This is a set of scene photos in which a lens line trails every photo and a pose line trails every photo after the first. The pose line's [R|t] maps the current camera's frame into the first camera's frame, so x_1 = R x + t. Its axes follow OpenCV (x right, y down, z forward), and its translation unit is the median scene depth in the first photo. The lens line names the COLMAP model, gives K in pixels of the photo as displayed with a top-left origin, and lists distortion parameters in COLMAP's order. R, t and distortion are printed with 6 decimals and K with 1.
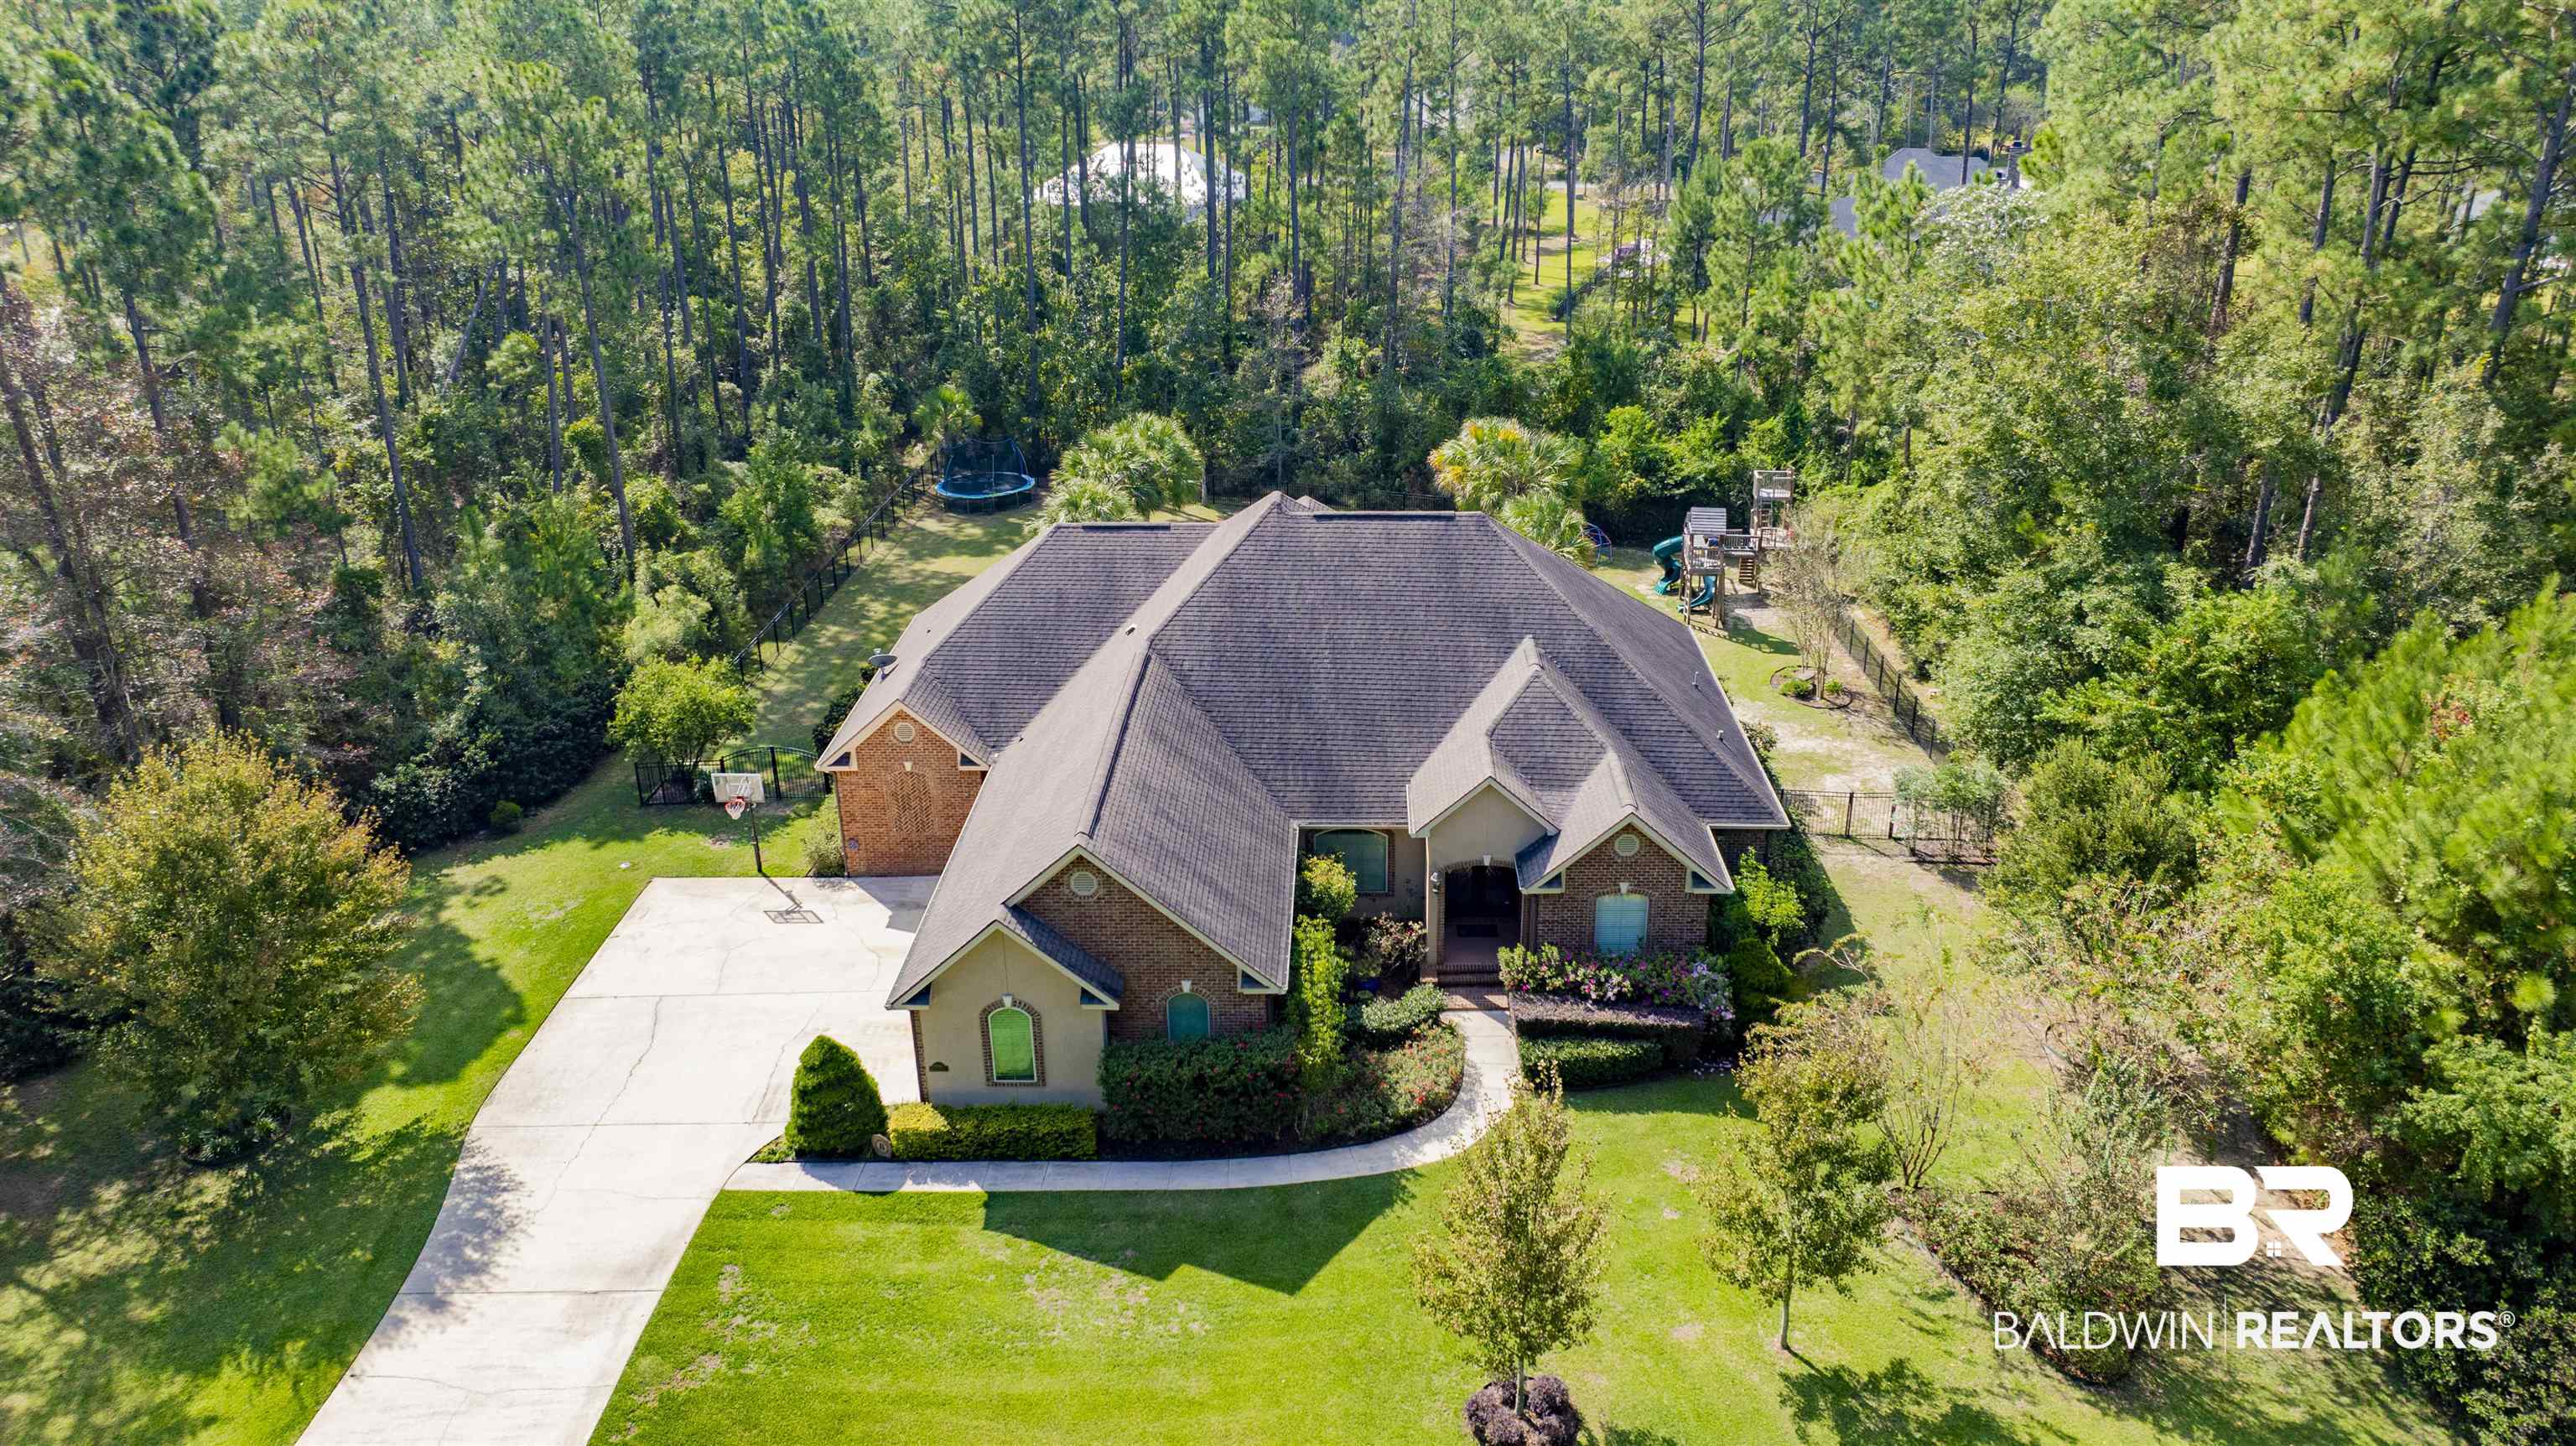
lens RADIAL K [[1782.1, 0, 1288.0], [0, 1782.1, 723.0], [0, 0, 1]] dist [-0.004124, 0.004804]
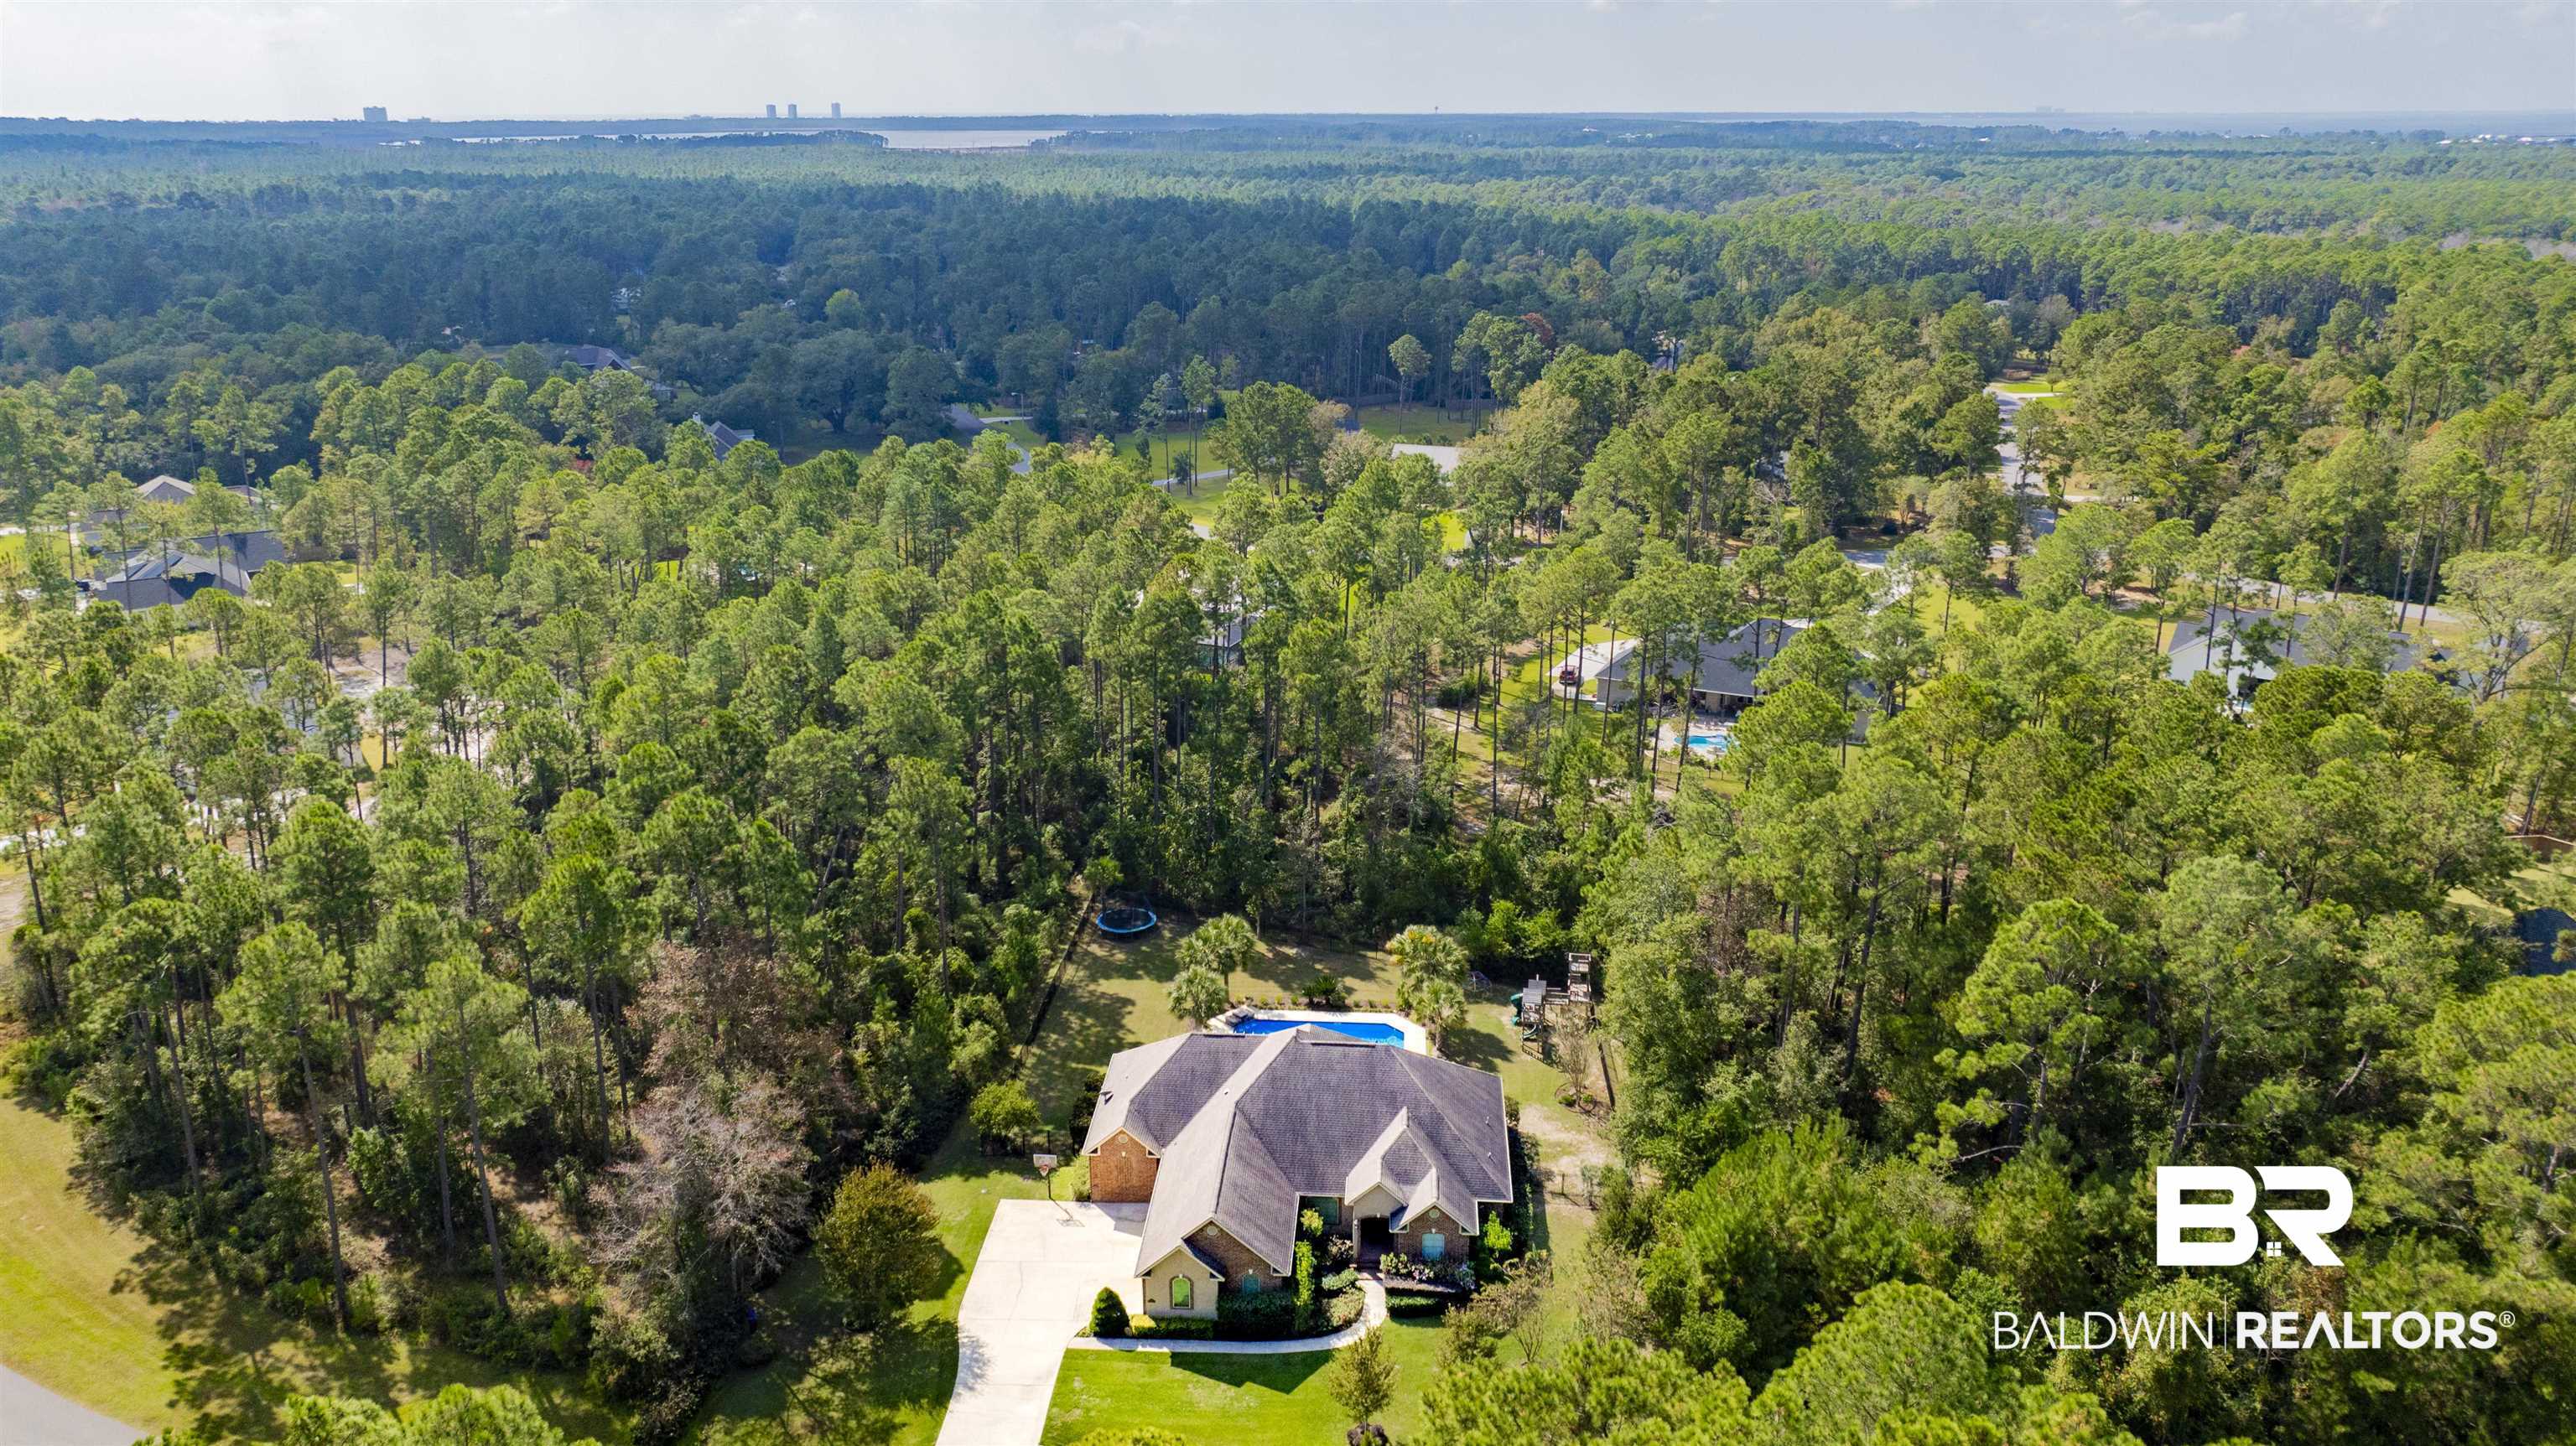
lens RADIAL K [[1898.0, 0, 1288.0], [0, 1898.0, 723.0], [0, 0, 1]] dist [-0.010180, -0.002429]
pose [[0.999414, 0.024521, -0.023873, 0.039646], [-0.026202, 0.996998, -0.072855, -0.419513], [0.022015, 0.073438, 0.997057, -1.681324]]
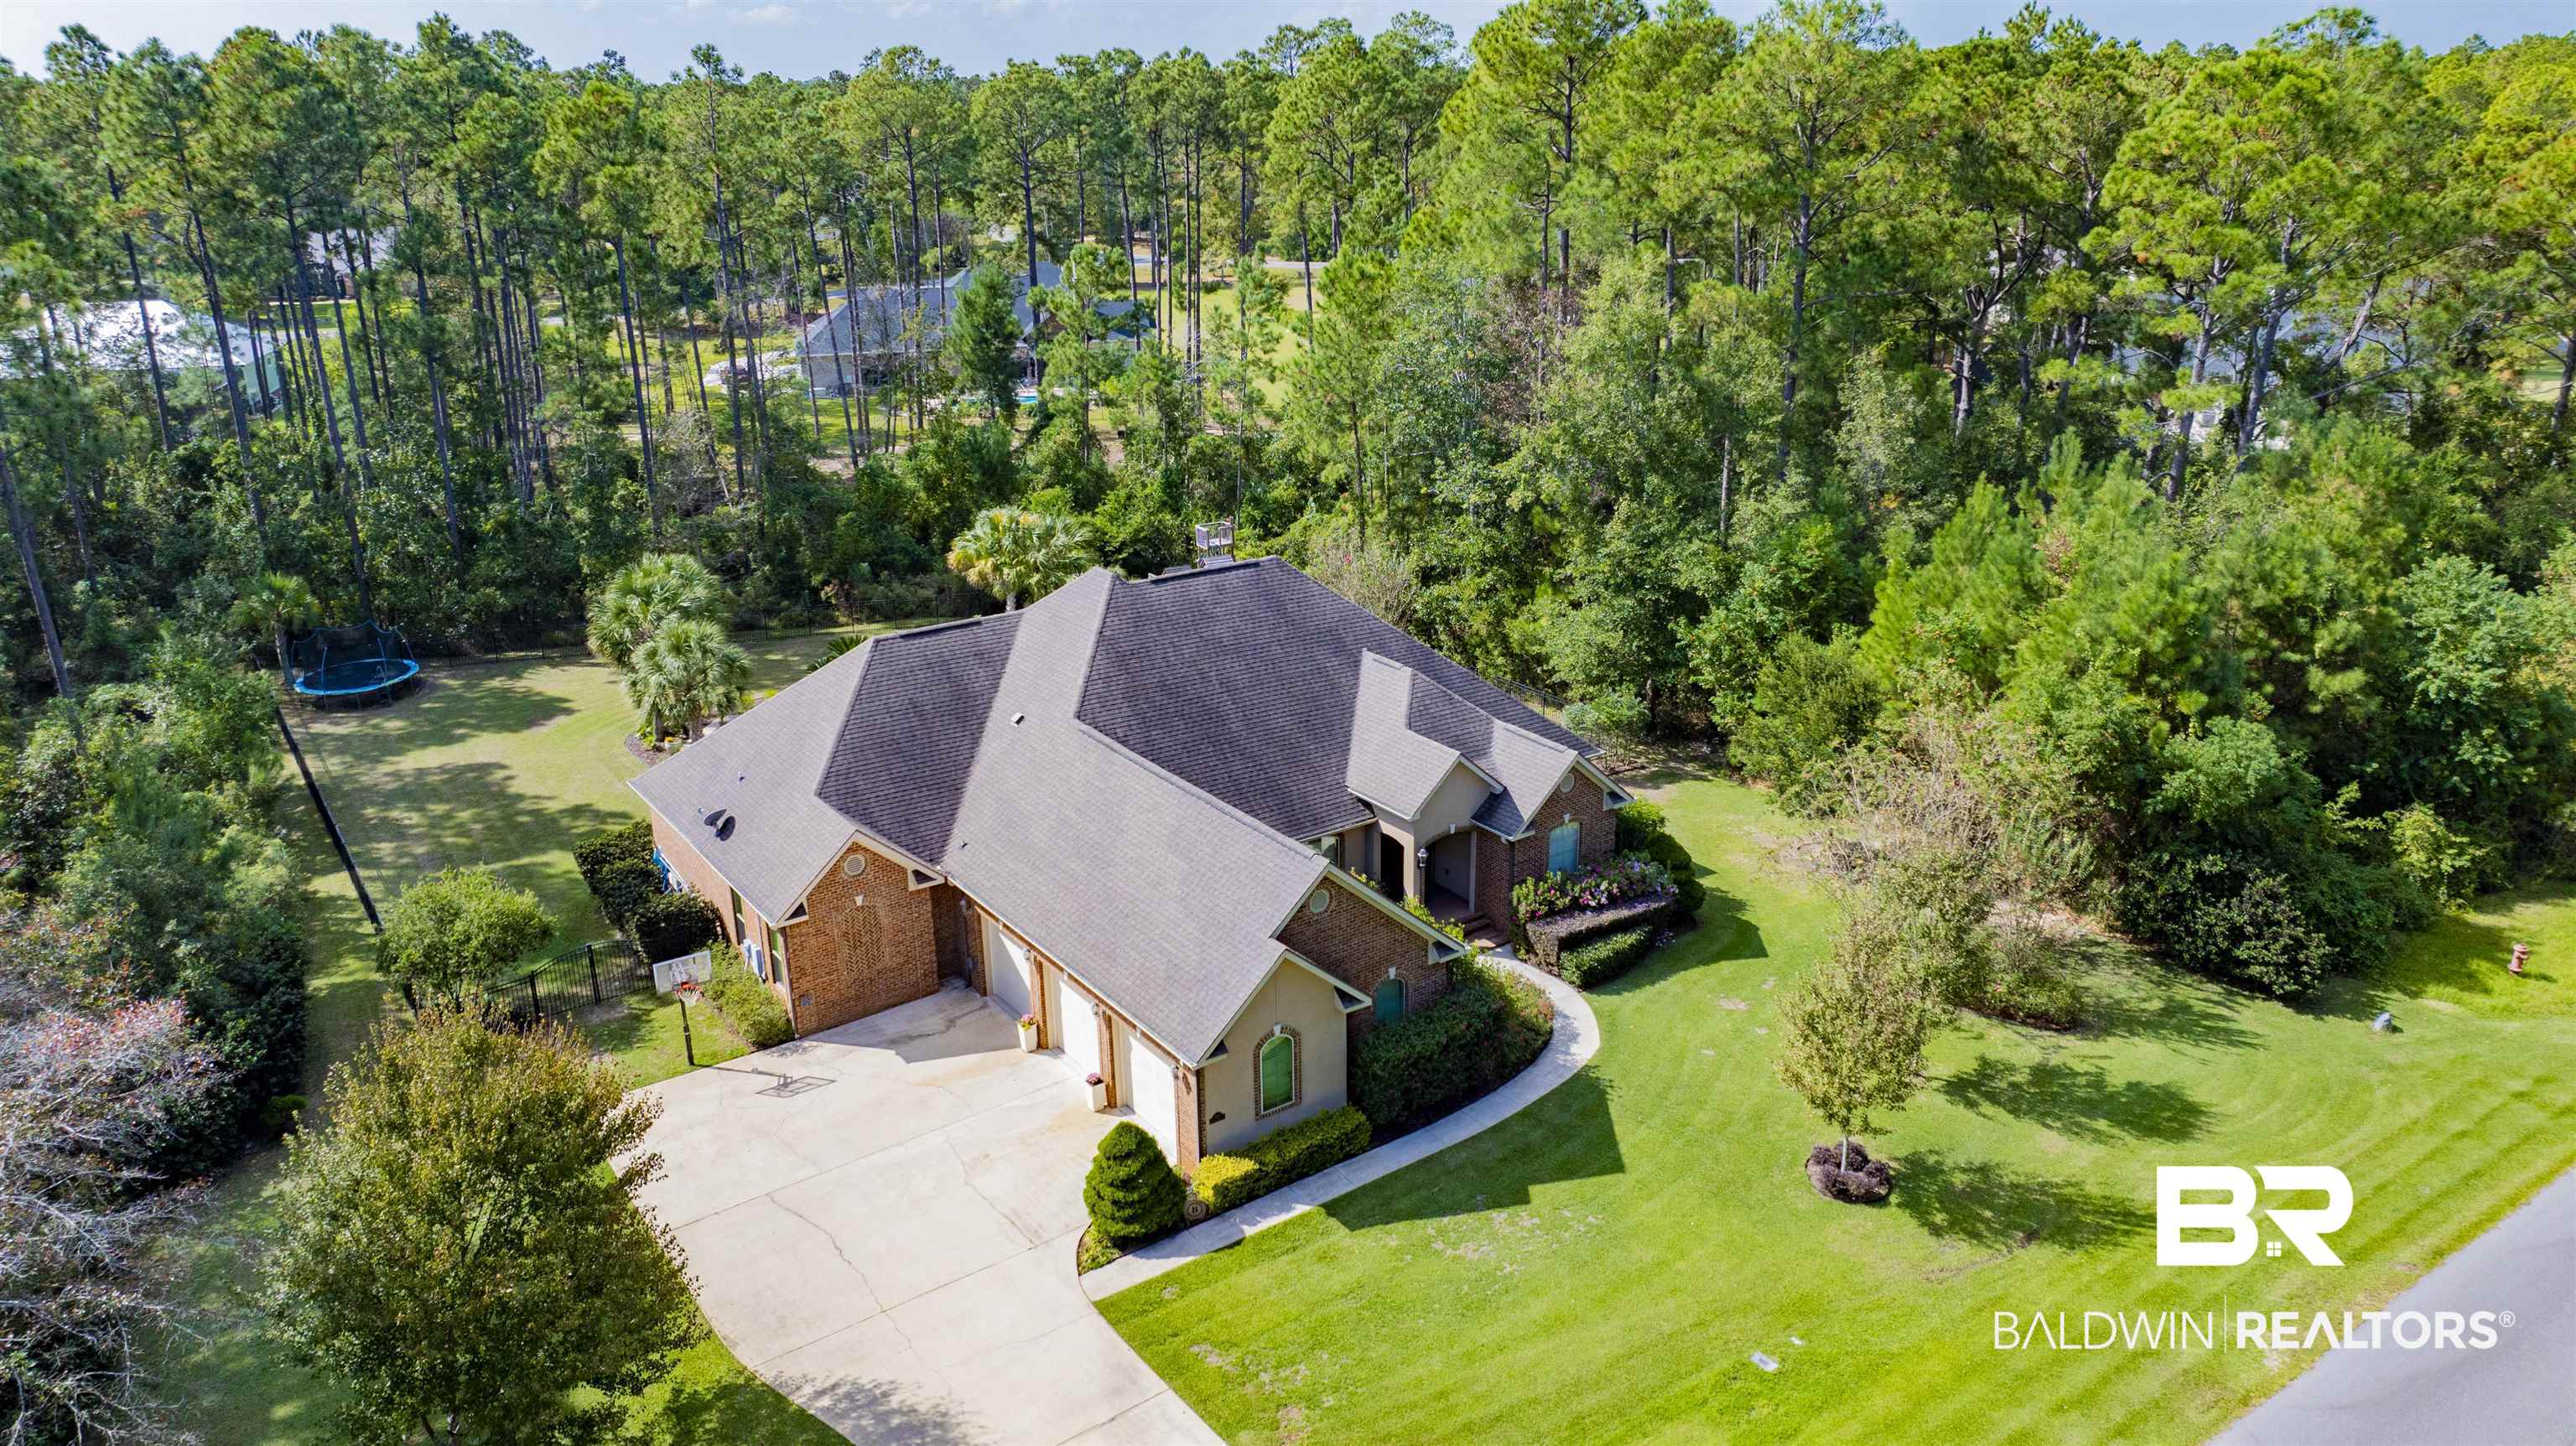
lens RADIAL K [[1782.1, 0, 1288.0], [0, 1782.1, 723.0], [0, 0, 1]] dist [-0.004124, 0.004804]
pose [[0.800870, -0.196501, 0.565680, -0.683279], [0.234286, 0.972149, 0.006003, -0.024752], [-0.551105, 0.127723, 0.824603, 0.094126]]
